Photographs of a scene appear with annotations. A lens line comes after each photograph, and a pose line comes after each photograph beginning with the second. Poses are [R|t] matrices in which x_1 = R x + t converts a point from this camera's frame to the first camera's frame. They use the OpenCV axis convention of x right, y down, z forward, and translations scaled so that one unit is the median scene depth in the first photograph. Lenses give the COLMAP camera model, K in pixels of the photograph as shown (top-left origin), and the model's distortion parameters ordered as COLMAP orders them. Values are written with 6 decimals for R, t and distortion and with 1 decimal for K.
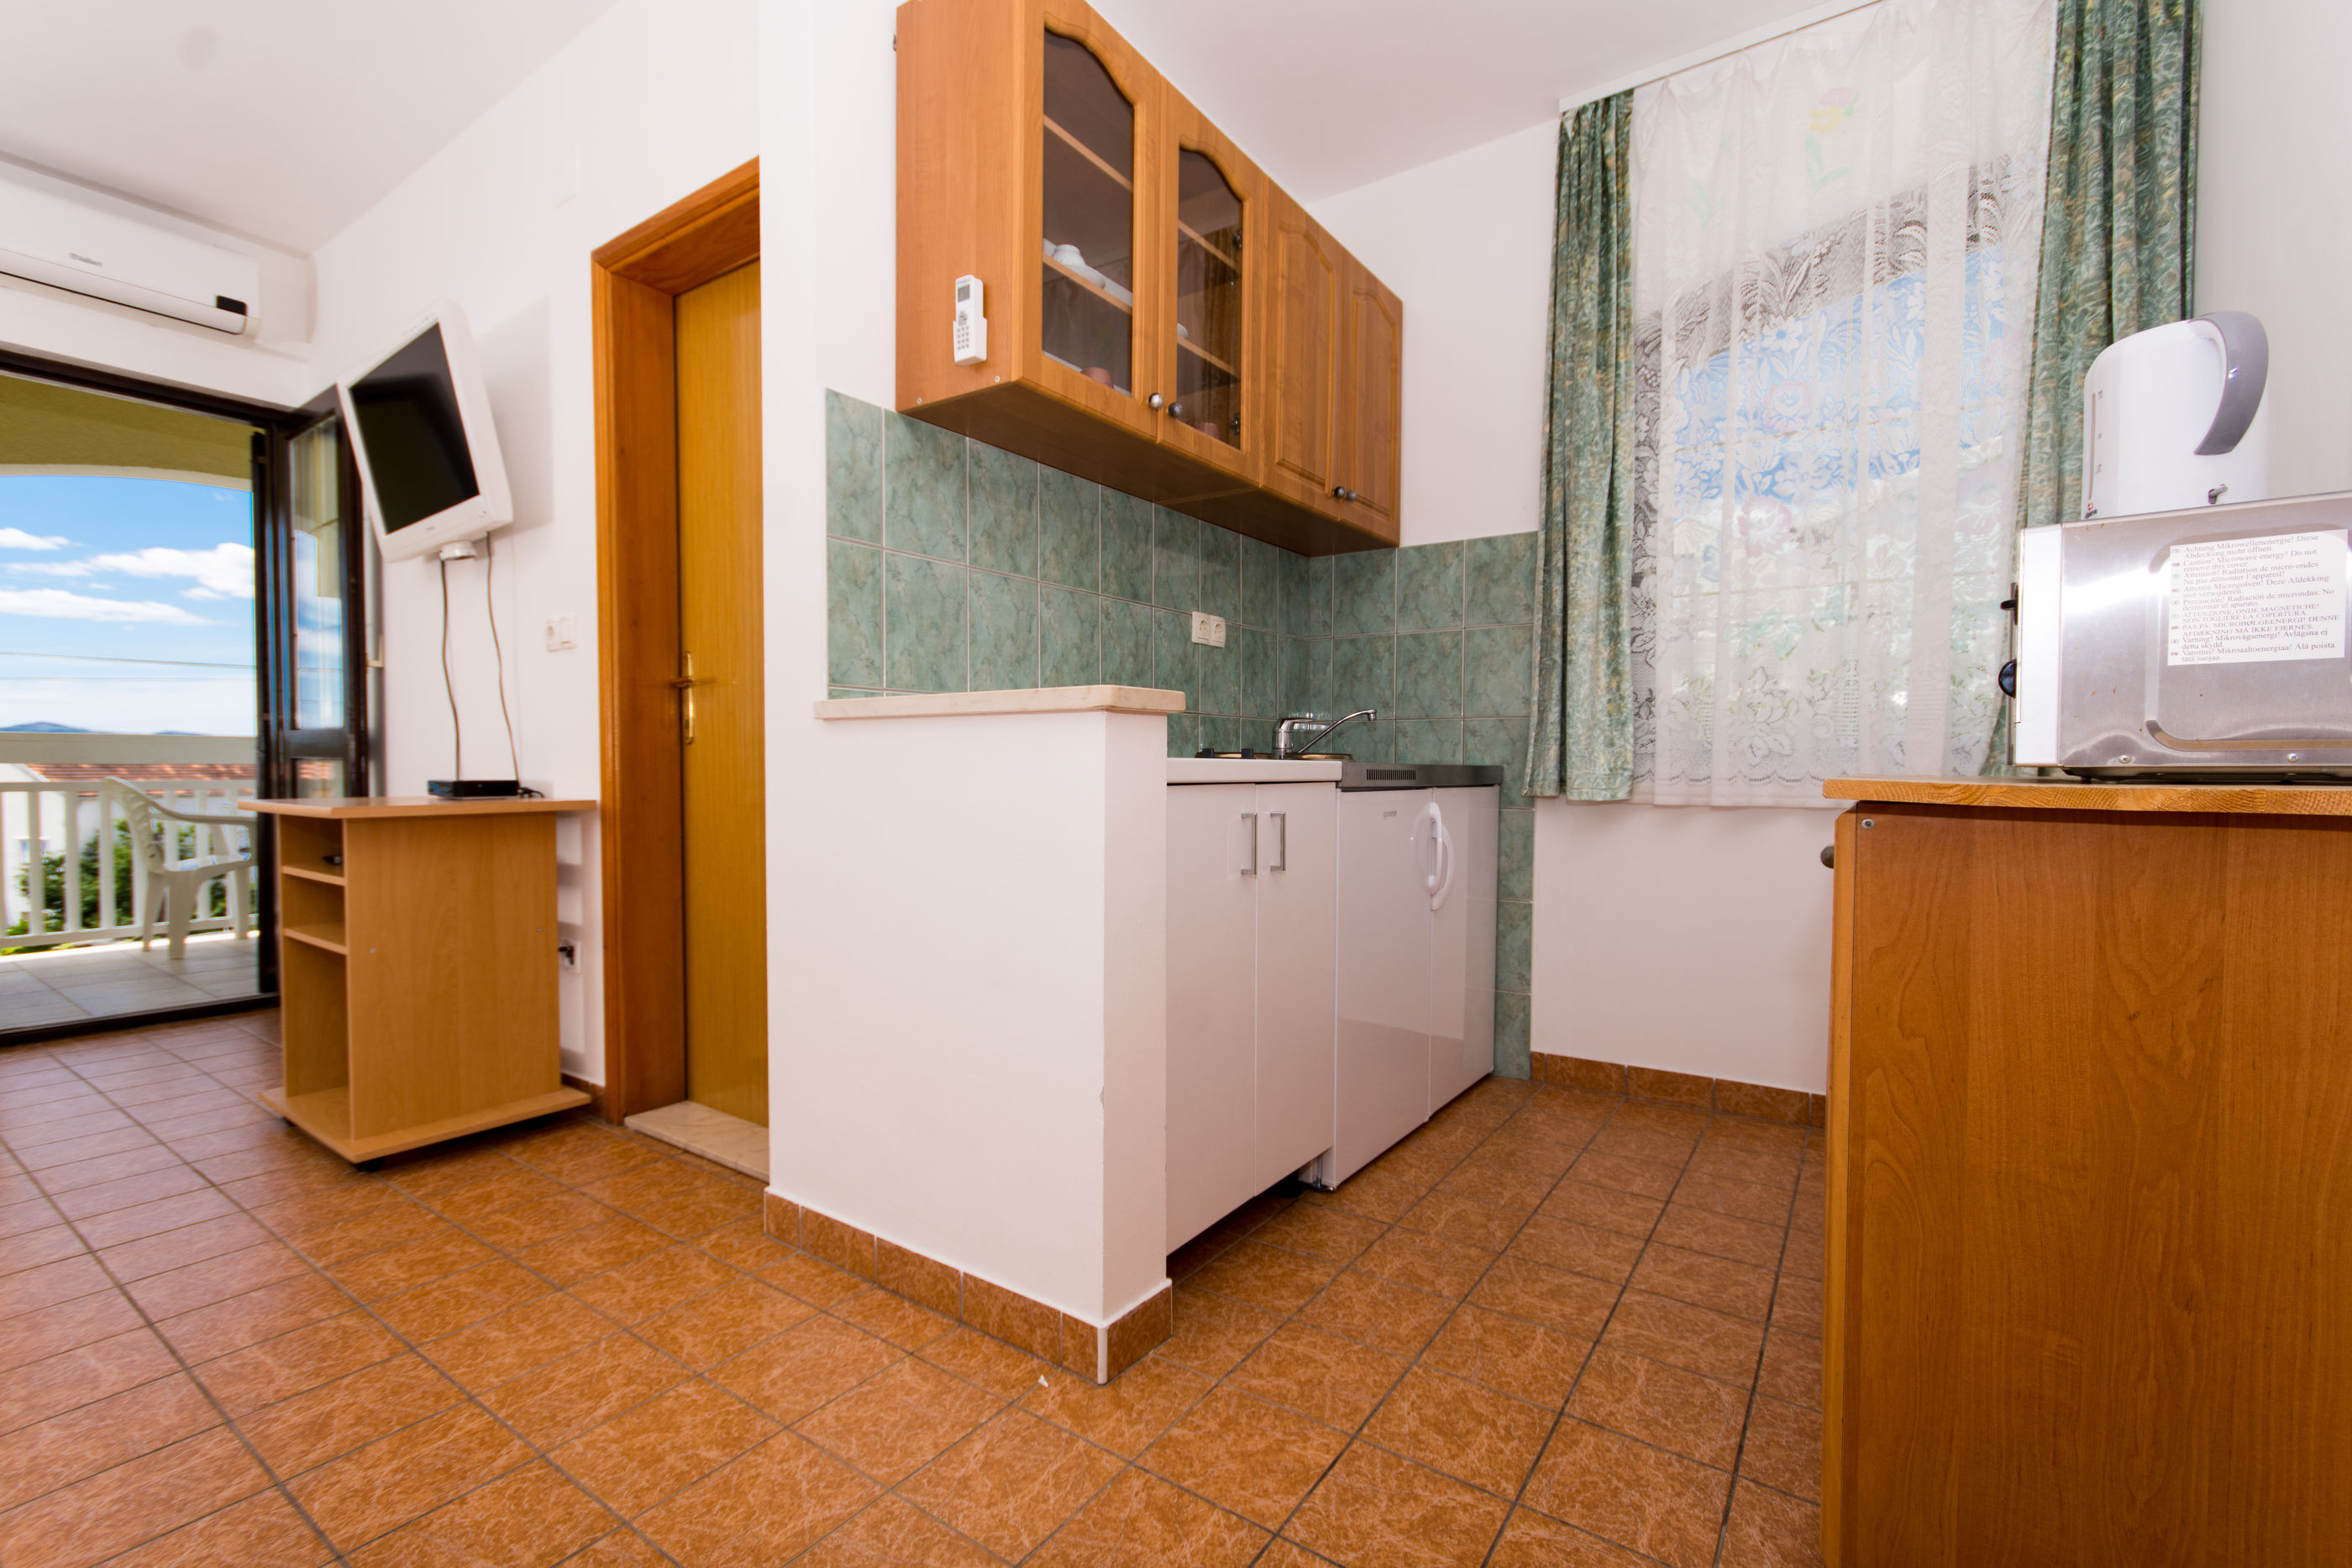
lens RADIAL K [[1024.8, 0, 1178.9], [0, 1024.8, 791.9], [0, 0, 1]] dist [0.002774, 0.000022]
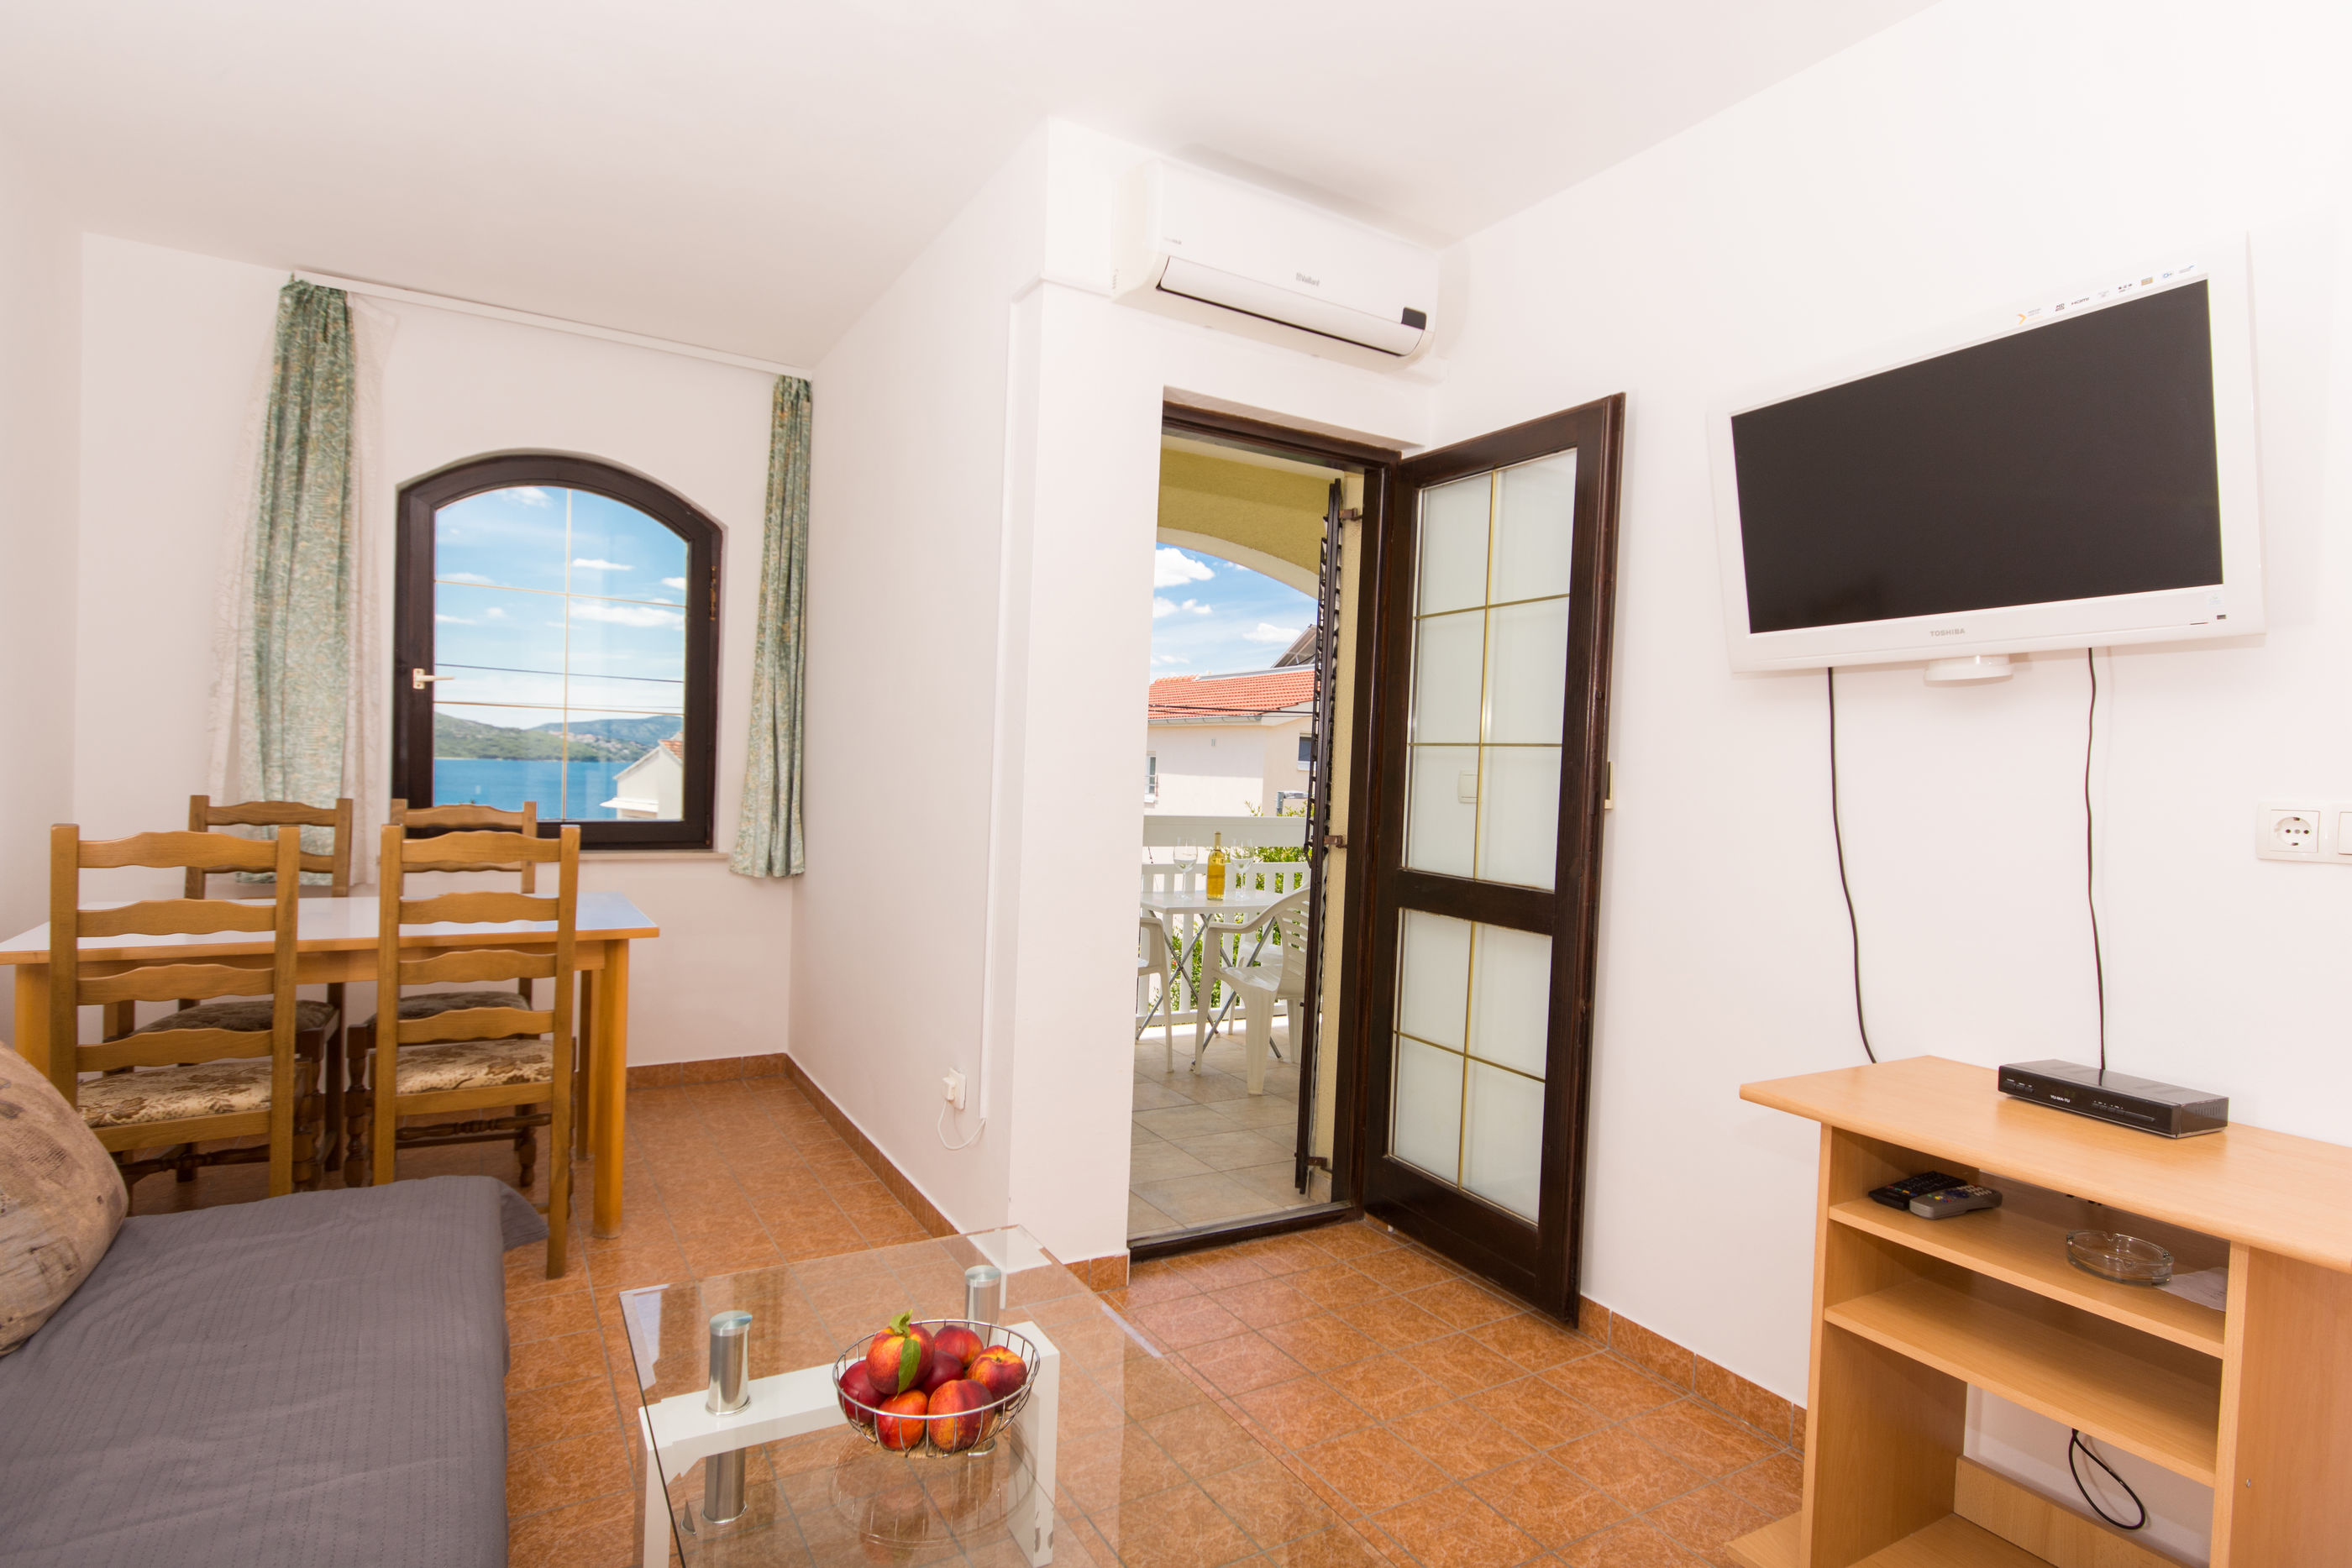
lens RADIAL K [[1193.7, 0, 1178.8], [0, 1193.7, 793.3], [0, 0, 1]] dist [0.003717, -0.000475]
pose [[0.909057, 0.042319, -0.414518, -0.942225], [-0.049374, 0.998760, -0.006313, -0.150322], [0.413737, 0.026205, 0.910019, 0.188962]]
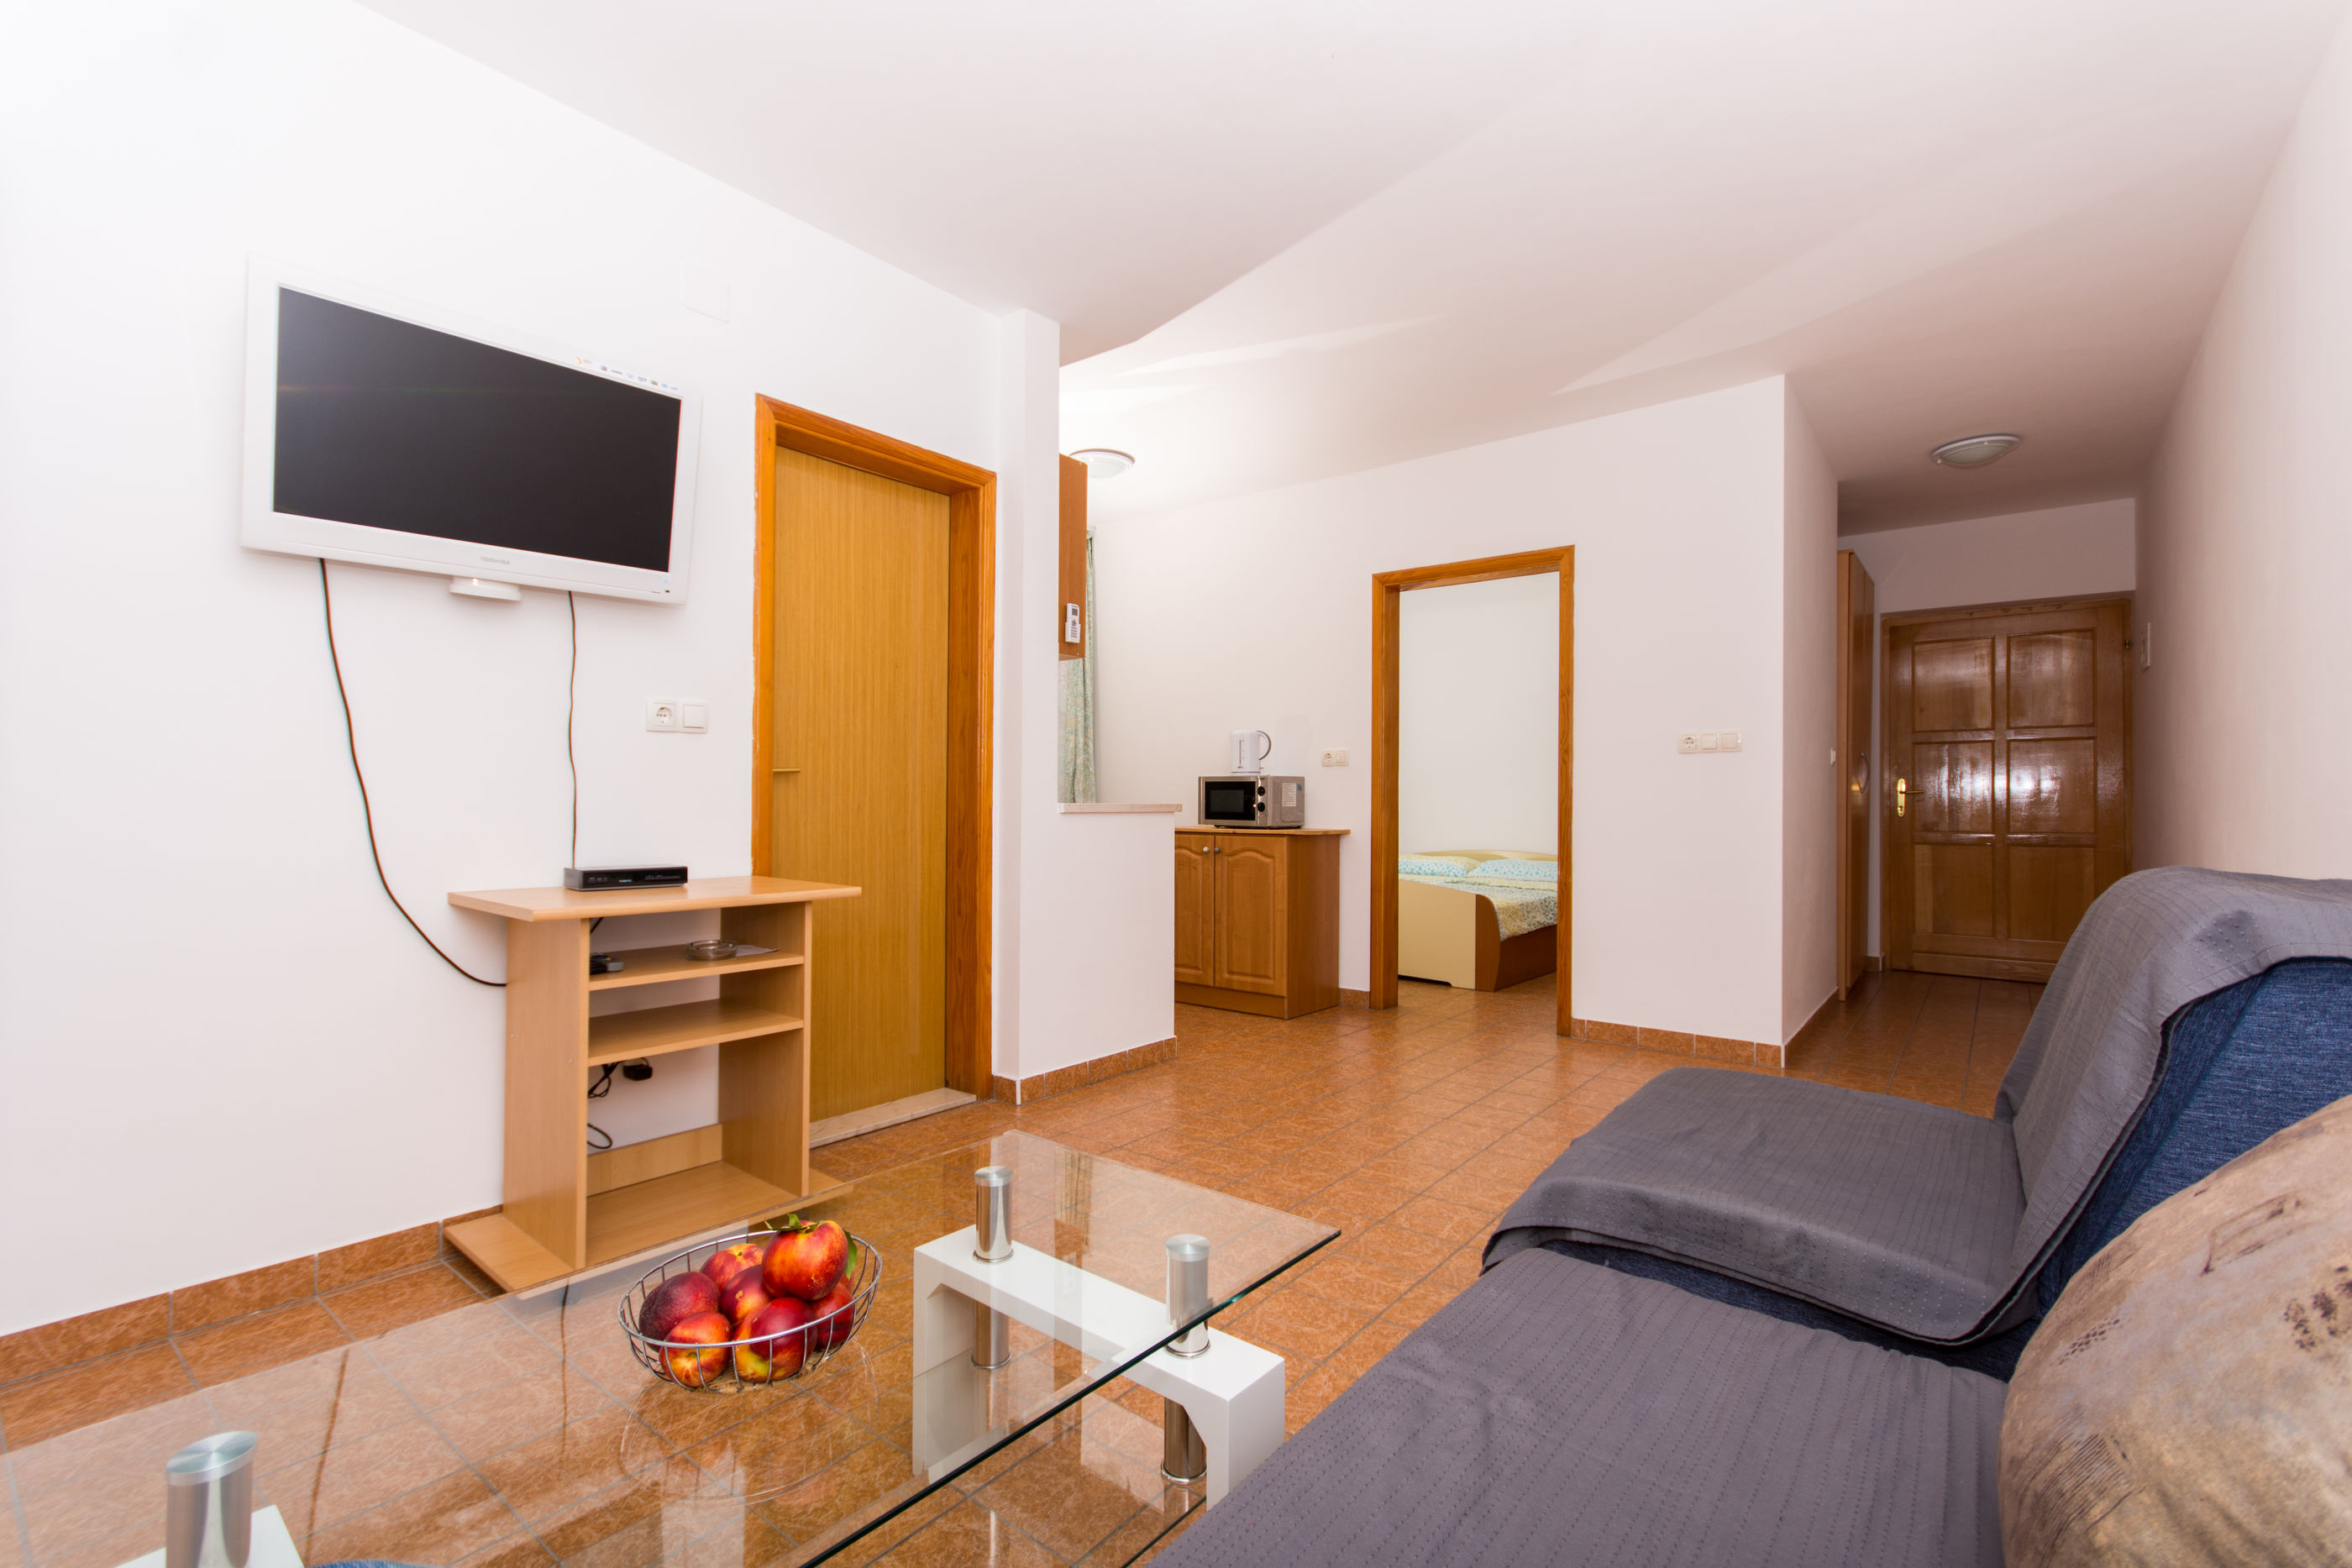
lens RADIAL K [[1027.1, 0, 1177.5], [0, 1027.1, 794.1], [0, 0, 1]] dist [0.004101, -0.000448]
pose [[0.068798, 0.005245, 0.997617, -1.664447], [0.024273, 0.999681, -0.006929, -0.062752], [-0.997335, 0.024692, 0.068648, 0.466415]]
